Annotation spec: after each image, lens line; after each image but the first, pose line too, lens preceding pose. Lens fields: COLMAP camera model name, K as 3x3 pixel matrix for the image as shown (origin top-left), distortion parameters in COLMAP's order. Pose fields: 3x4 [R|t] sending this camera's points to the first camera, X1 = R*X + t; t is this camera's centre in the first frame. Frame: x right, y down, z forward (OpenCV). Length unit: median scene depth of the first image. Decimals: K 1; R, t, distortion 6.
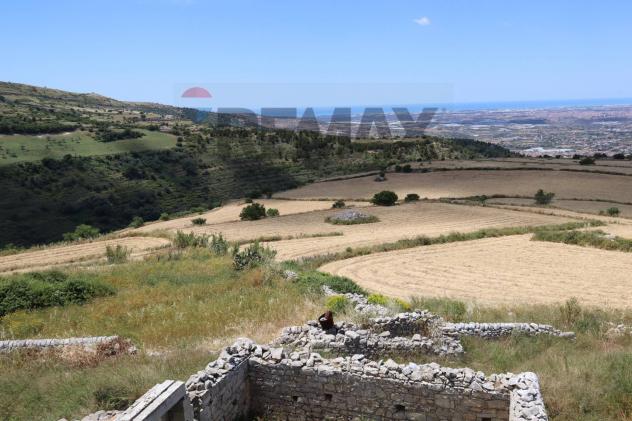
lens RADIAL K [[505.4, 0, 316.7], [0, 505.4, 216.8], [0, 0, 1]] dist [-0.011605, 0.006394]
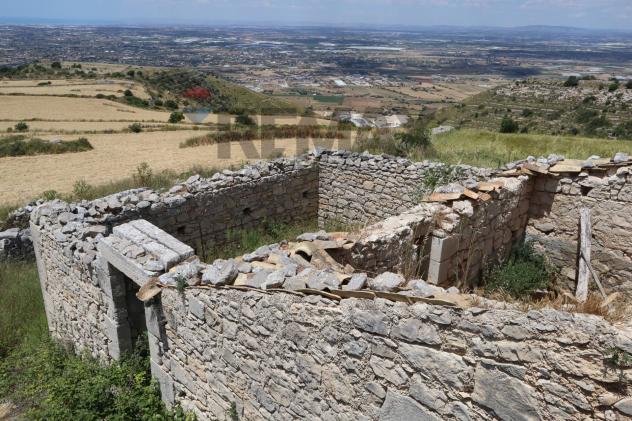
lens RADIAL K [[505.4, 0, 315.2], [0, 505.4, 214.7], [0, 0, 1]] dist [-0.011605, 0.006394]
pose [[0.443840, -0.270097, 0.854432, -0.652353], [0.144521, 0.962587, 0.229215, 0.167735], [-0.884375, 0.021748, 0.466270, 0.390430]]
